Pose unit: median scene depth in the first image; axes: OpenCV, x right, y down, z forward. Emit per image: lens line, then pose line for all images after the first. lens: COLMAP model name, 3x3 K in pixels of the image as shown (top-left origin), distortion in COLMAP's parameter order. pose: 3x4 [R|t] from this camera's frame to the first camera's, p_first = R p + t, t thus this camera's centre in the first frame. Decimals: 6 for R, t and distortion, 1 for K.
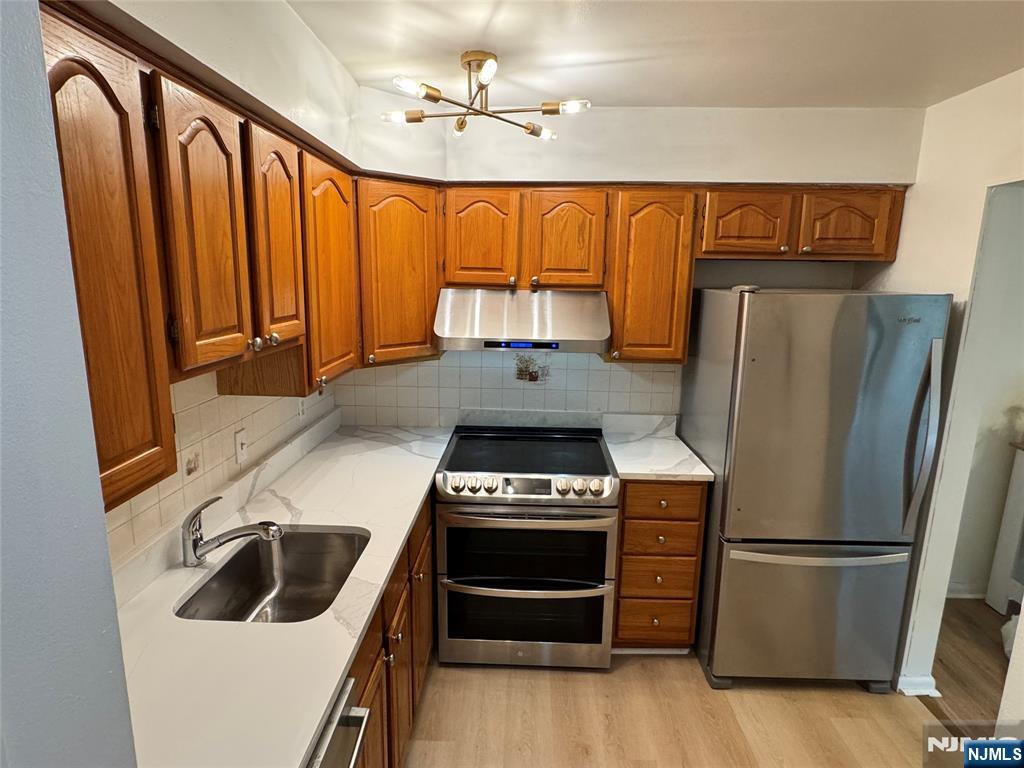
lens RADIAL K [[562.6, 0, 513.0], [0, 562.6, 384.7], [0, 0, 1]] dist [0.000282, -0.000255]
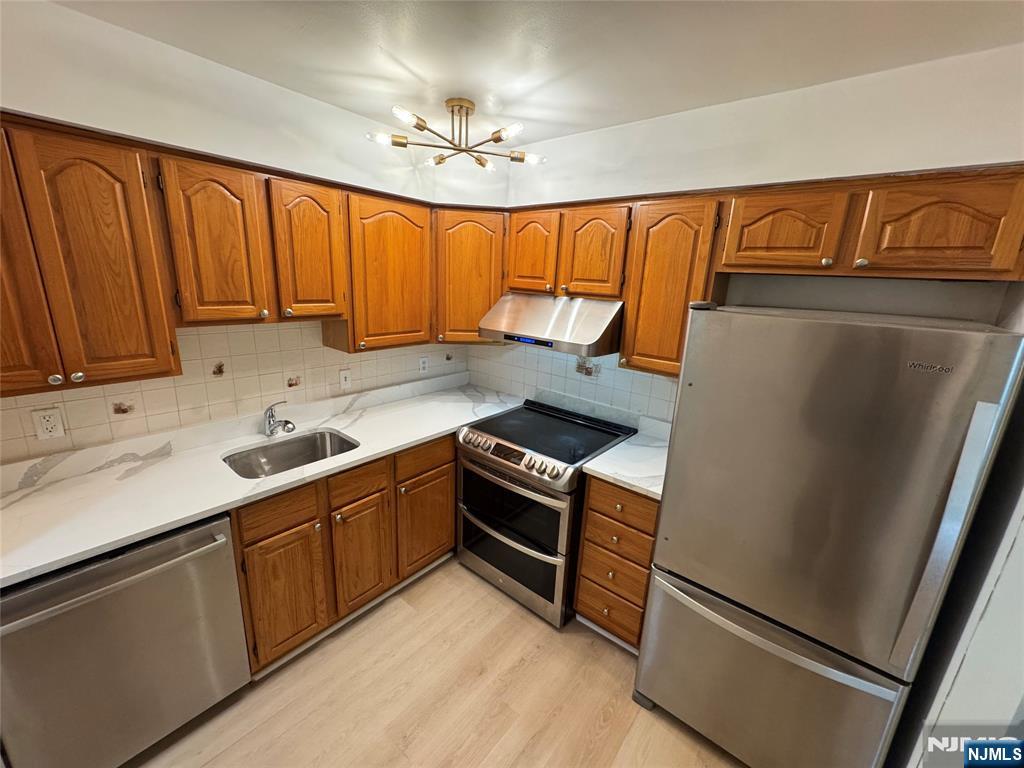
lens RADIAL K [[408.5, 0, 515.2], [0, 408.5, 382.9], [0, 0, 1]] dist [-0.000280, 0.000150]
pose [[0.789024, 0.177566, -0.588142, 0.505228], [-0.154915, 0.983891, 0.089220, -0.052589], [0.594510, 0.020715, 0.803822, 0.263114]]
